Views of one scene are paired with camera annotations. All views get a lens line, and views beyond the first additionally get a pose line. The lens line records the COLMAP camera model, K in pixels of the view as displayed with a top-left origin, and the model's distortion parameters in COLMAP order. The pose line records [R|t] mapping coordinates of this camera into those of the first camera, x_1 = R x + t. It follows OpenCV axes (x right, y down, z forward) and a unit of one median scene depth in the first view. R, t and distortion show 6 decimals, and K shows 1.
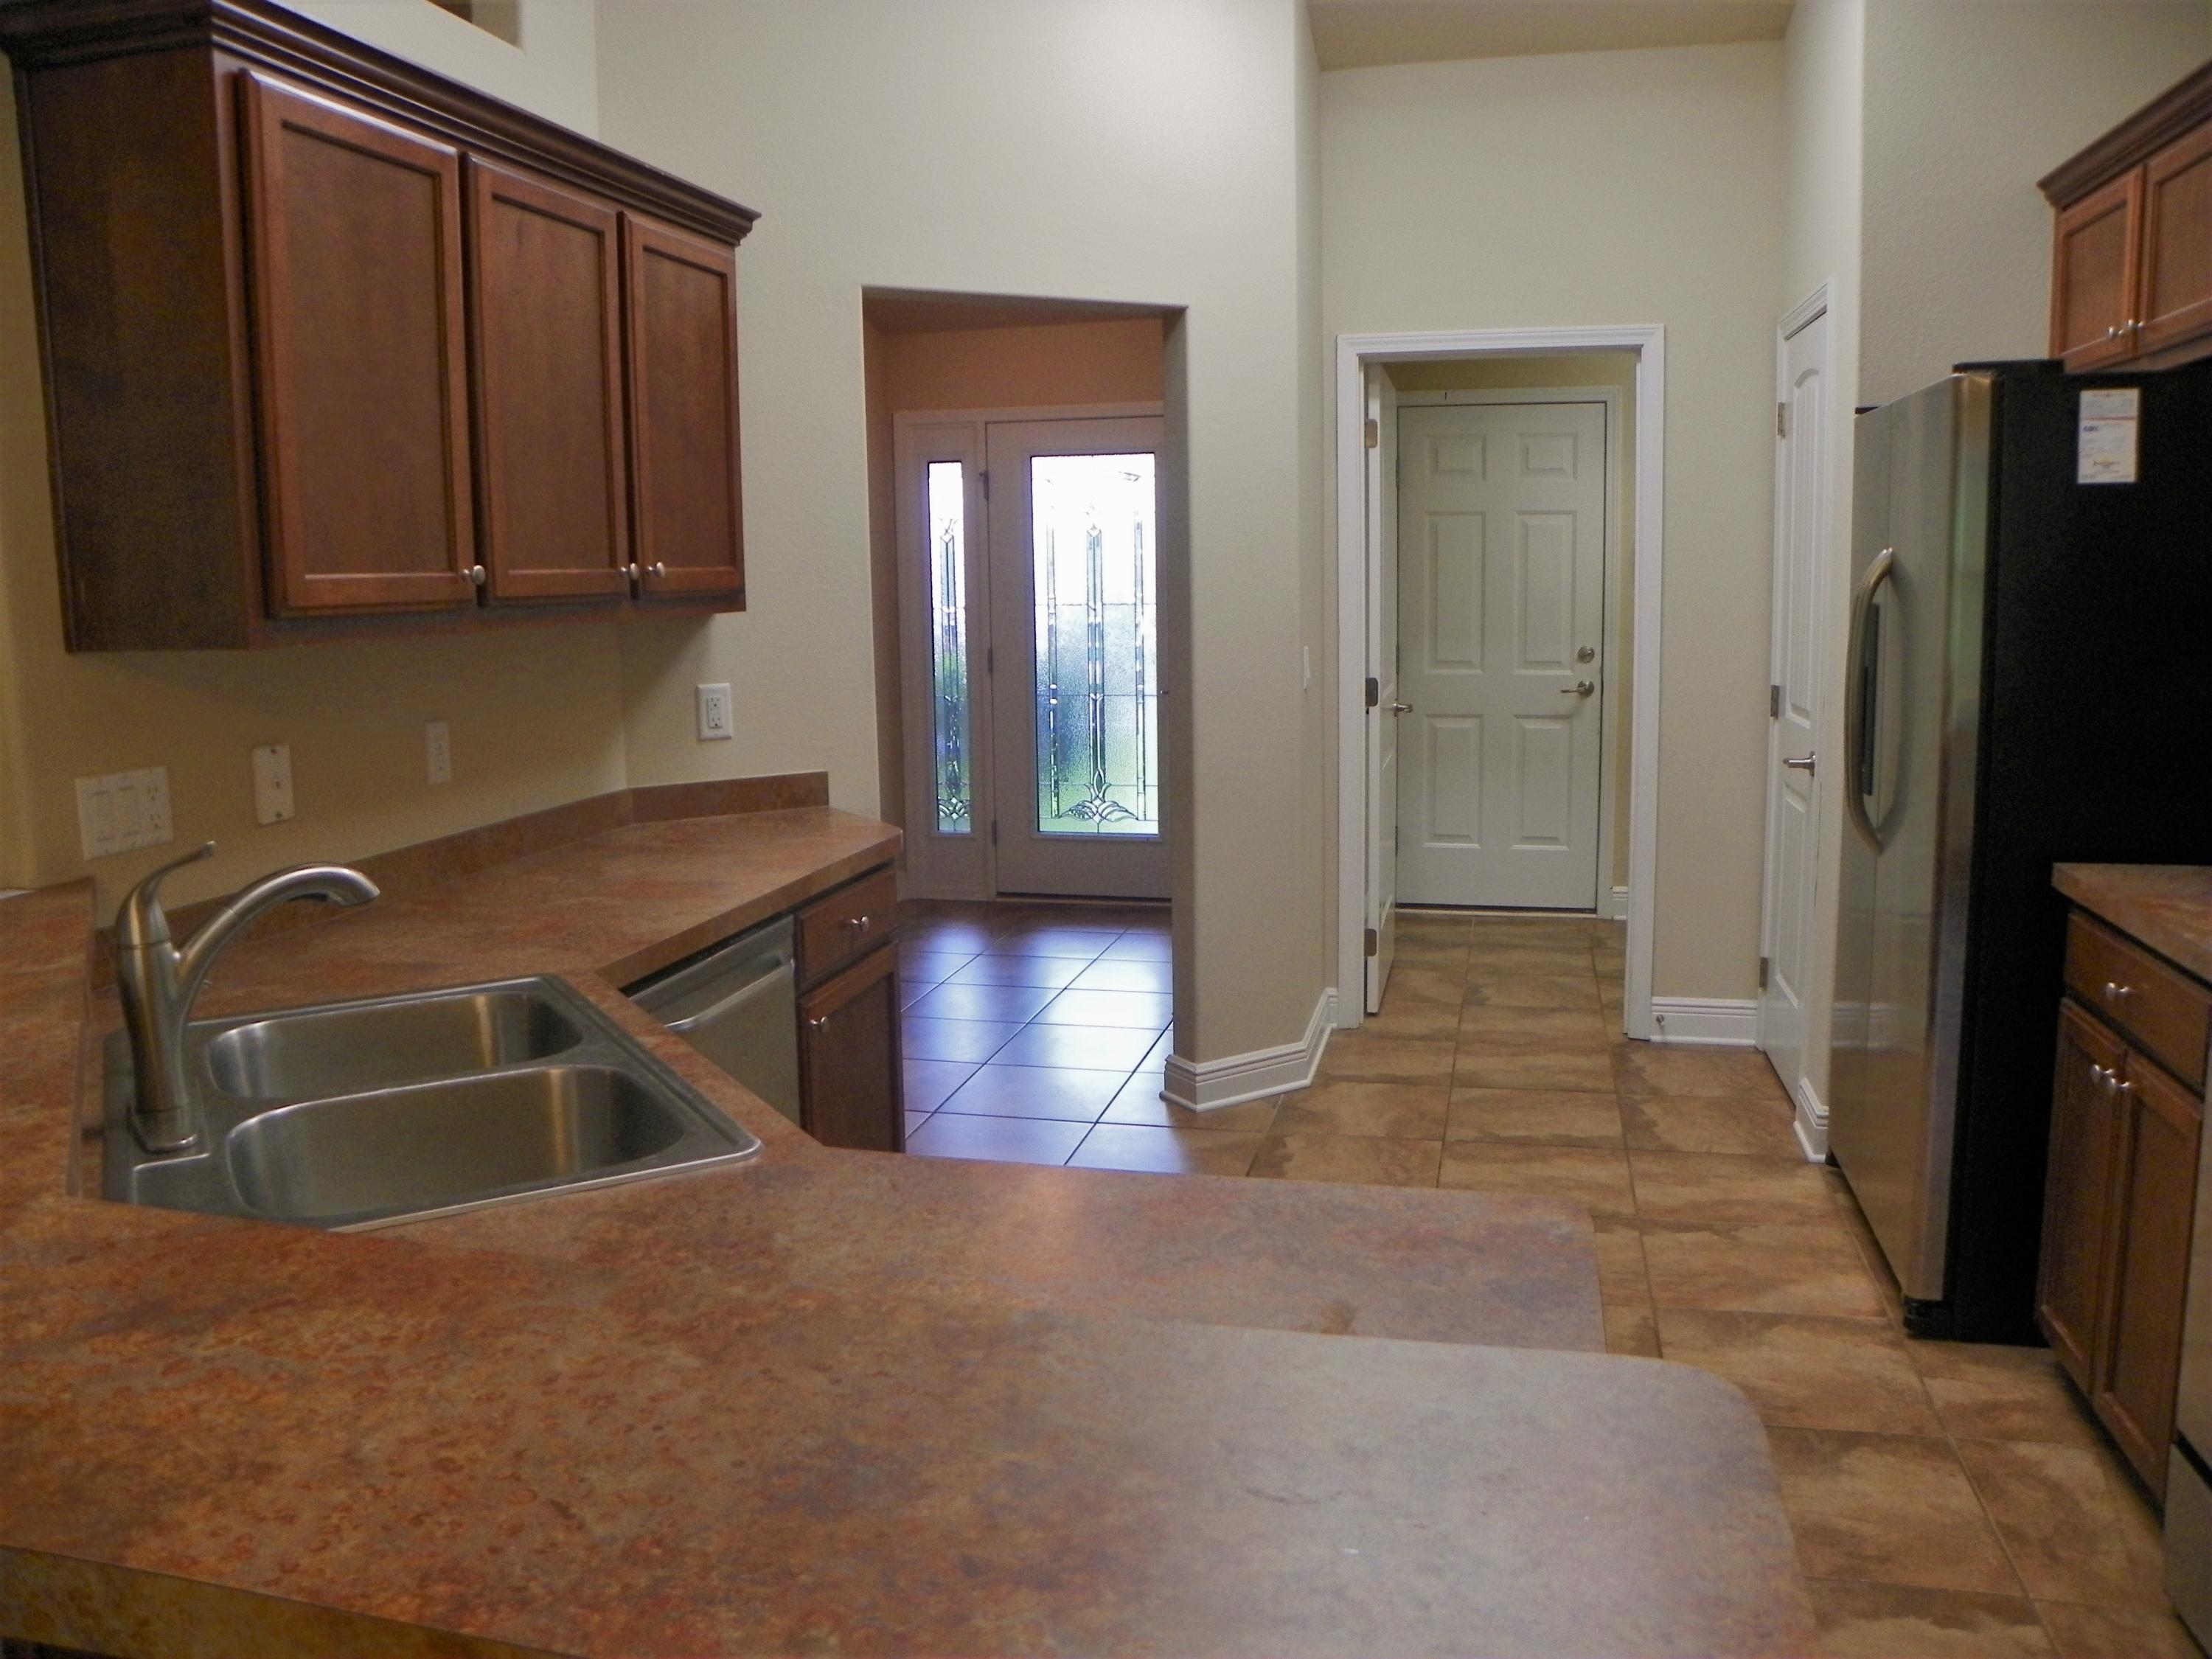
lens RADIAL K [[1680.7, 0, 1011.8], [0, 1680.7, 817.2], [0, 0, 1]] dist [-0.149768, 0.082592]
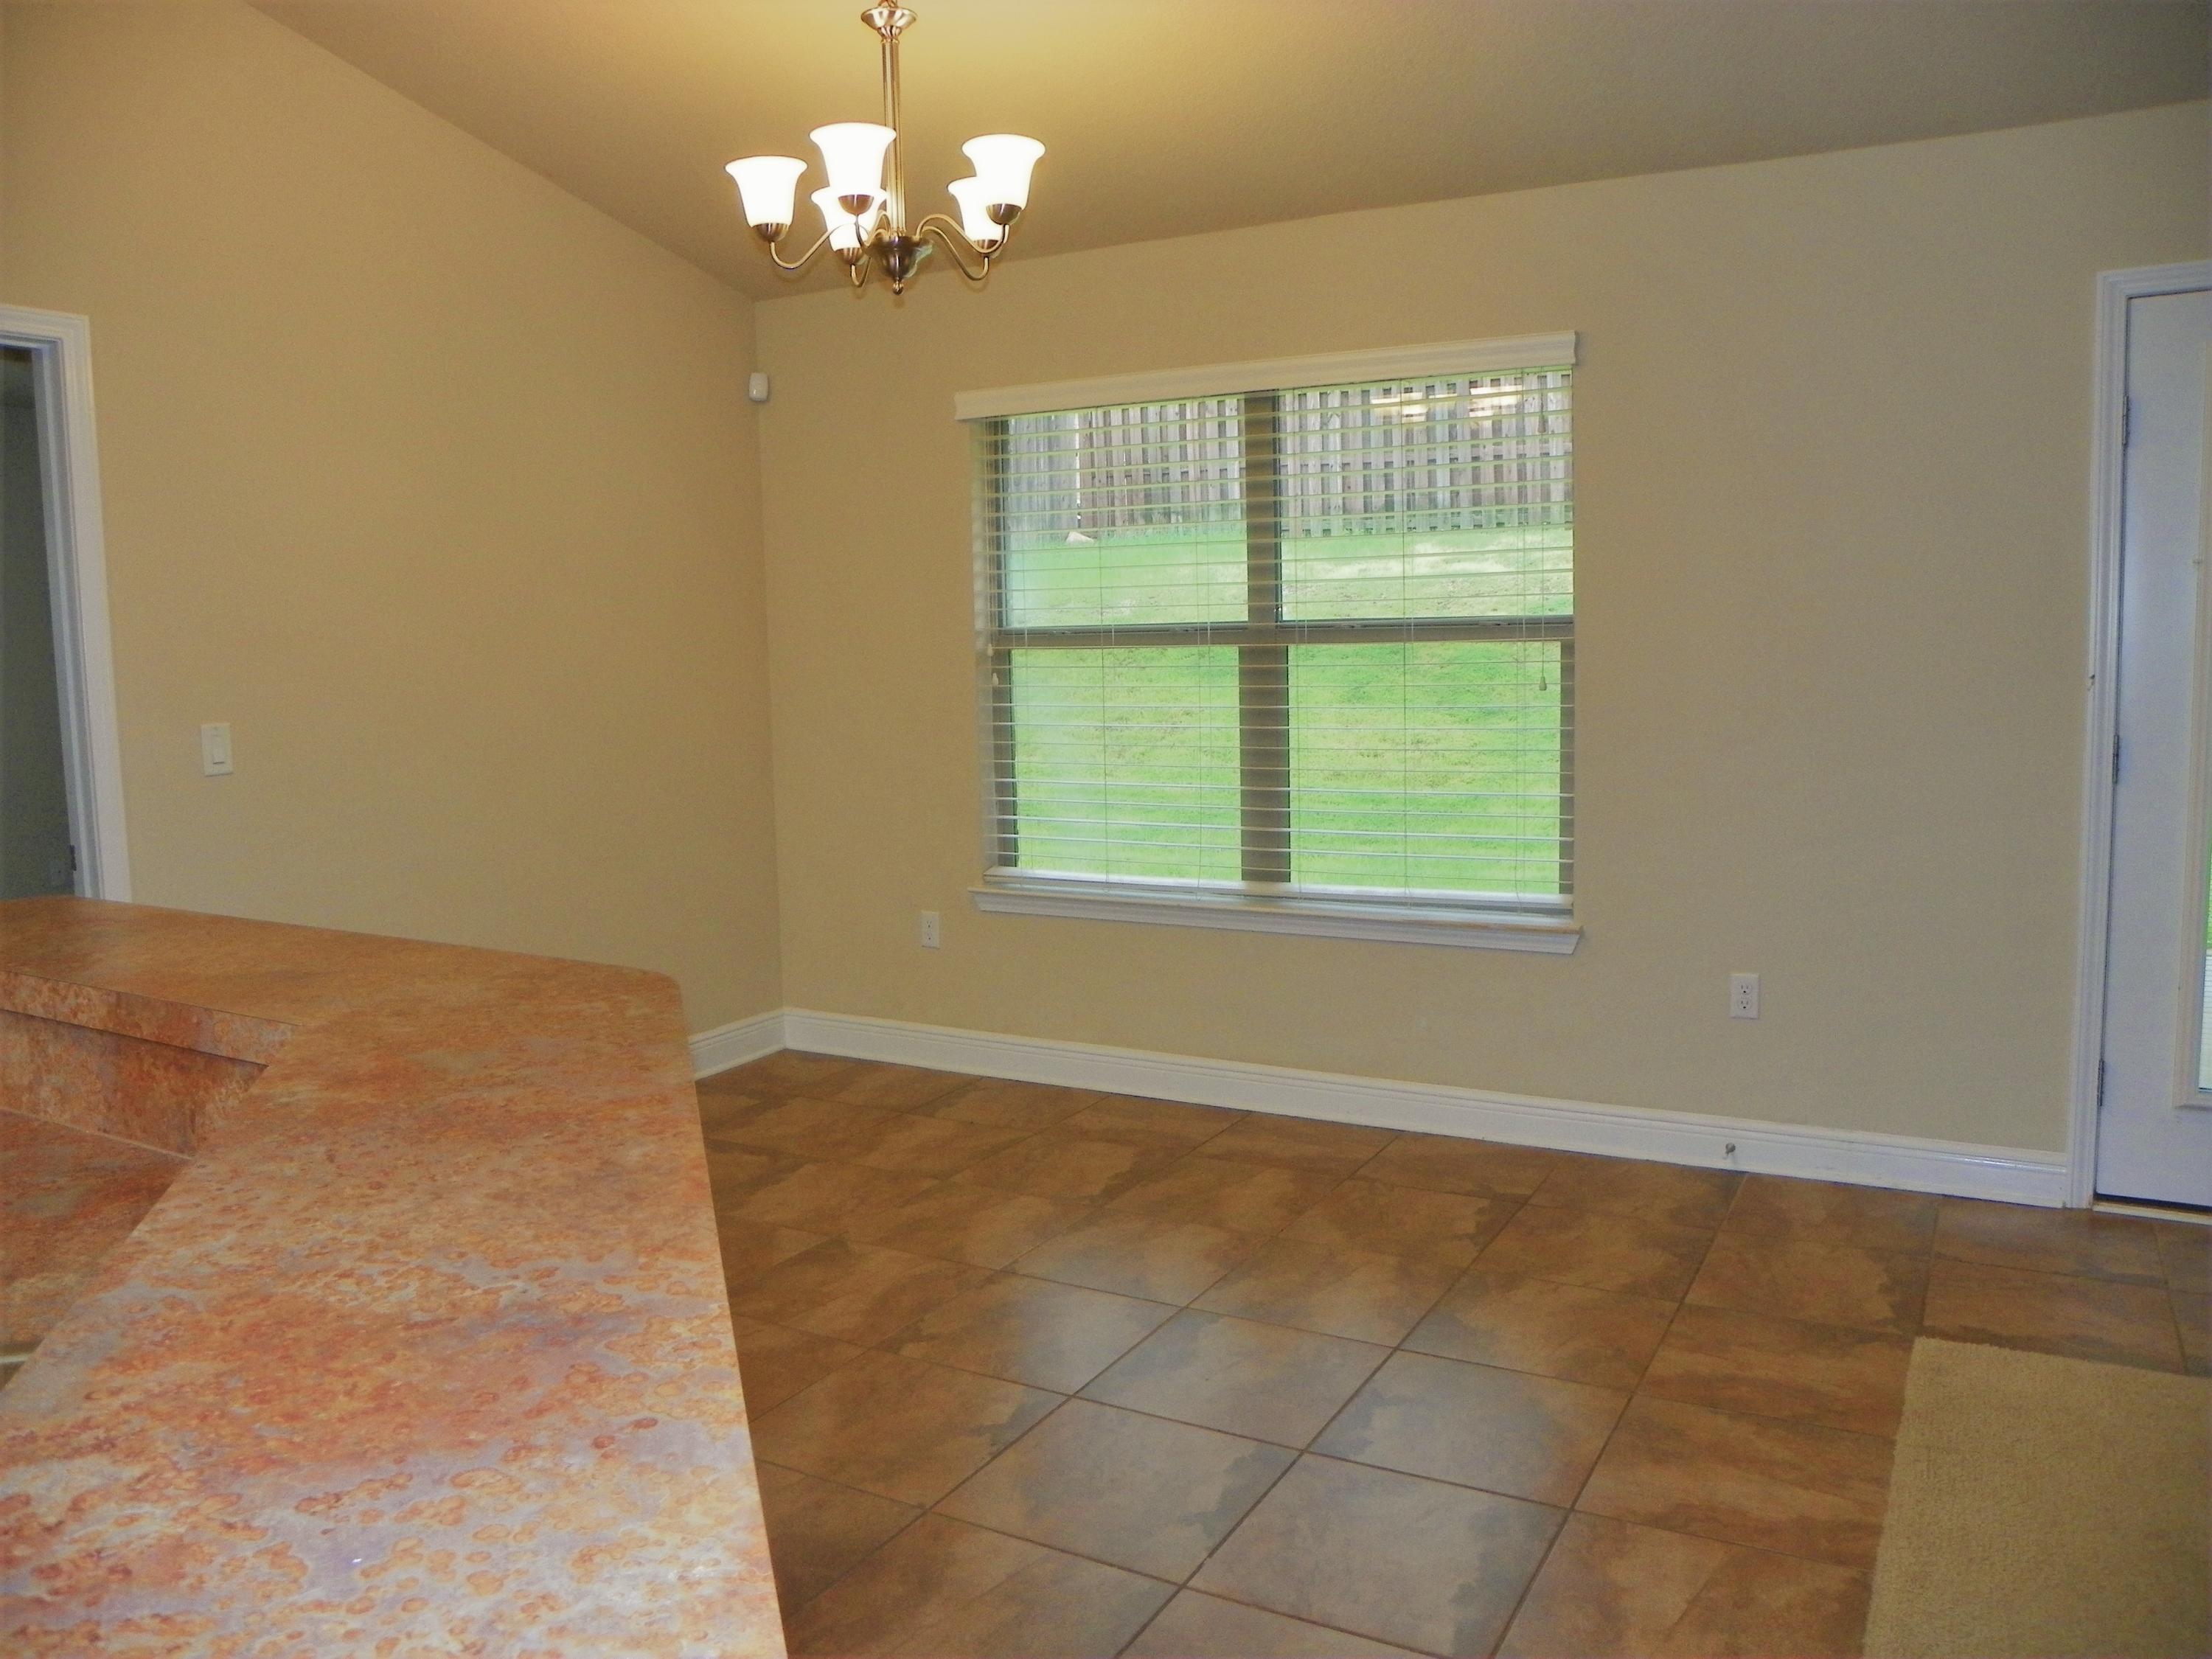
lens RADIAL K [[1680.7, 0, 1064.5], [0, 1680.7, 826.6], [0, 0, 1]] dist [-0.149768, 0.082592]
pose [[-0.968927, 0.011345, 0.247087, -0.300178], [0.076302, 0.963938, 0.254953, -0.046737], [-0.235284, 0.265884, -0.934851, 0.495883]]
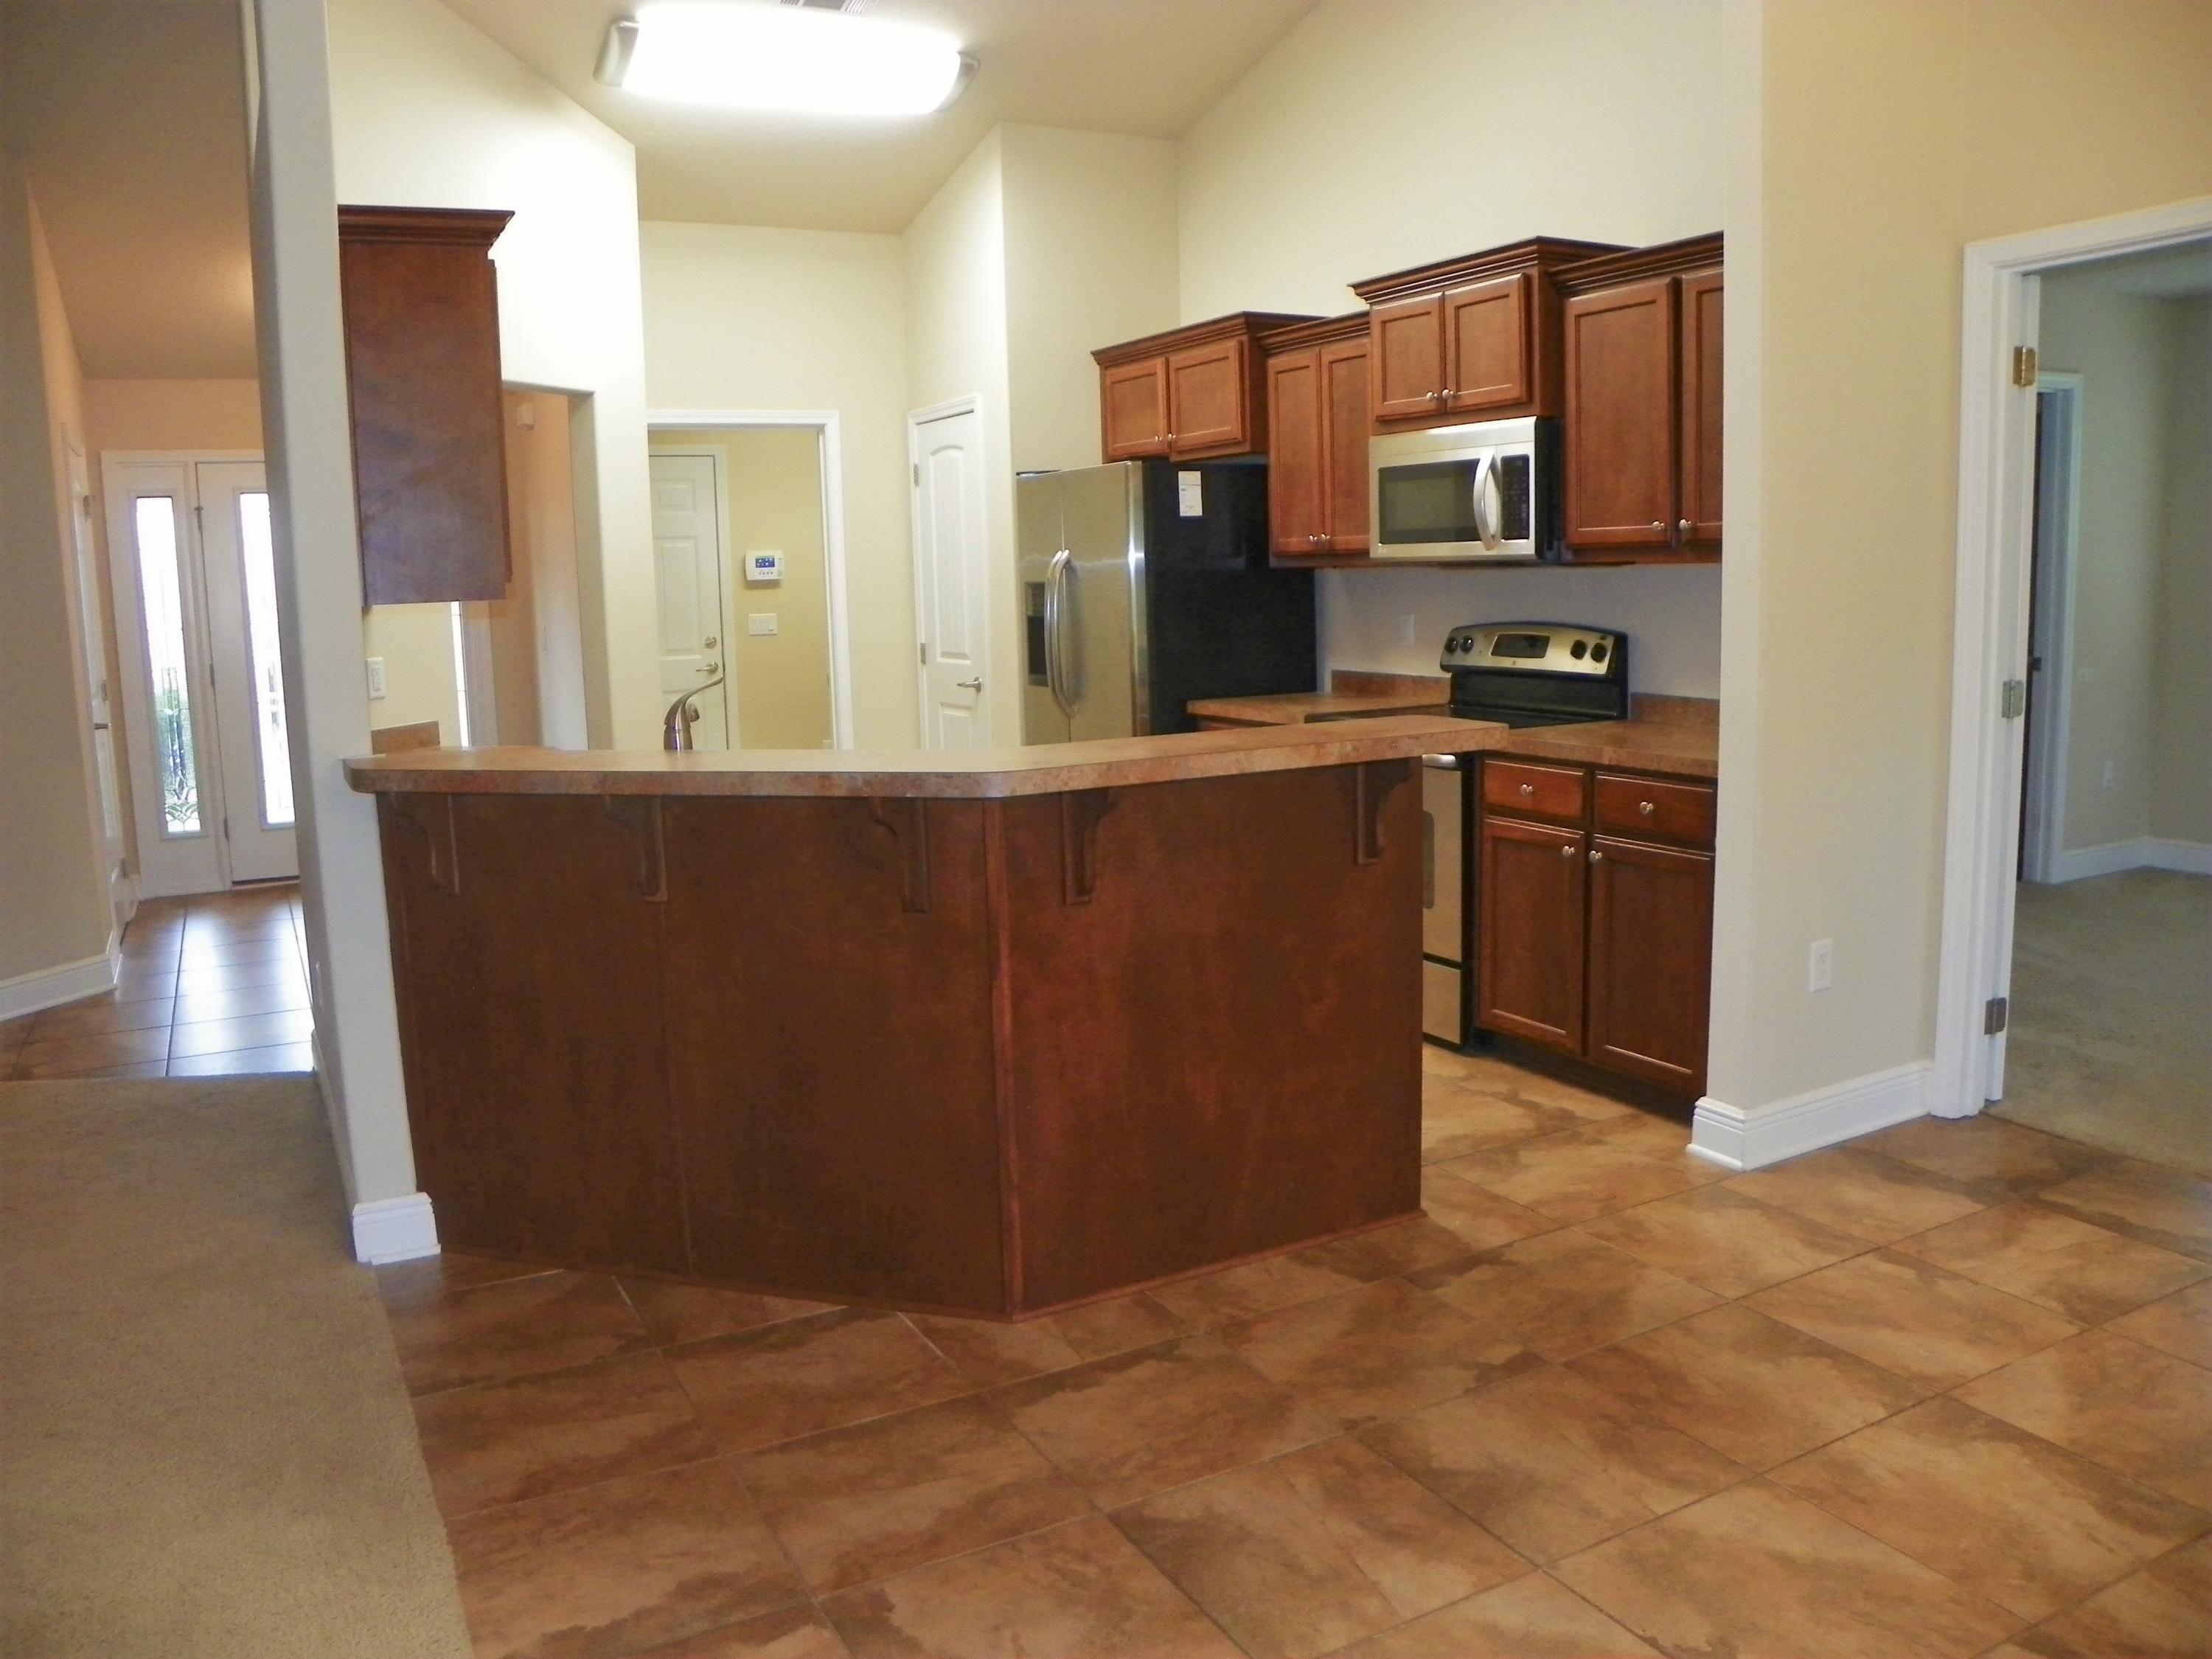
lens RADIAL K [[1680.7, 0, 1103.0], [0, 1680.7, 816.4], [0, 0, 1]] dist [-0.149768, 0.082592]
pose [[0.728175, -0.099461, 0.678137, -0.547389], [0.115918, 0.993033, 0.021175, 0.078895], [-0.675518, 0.063190, 0.734631, -0.319060]]
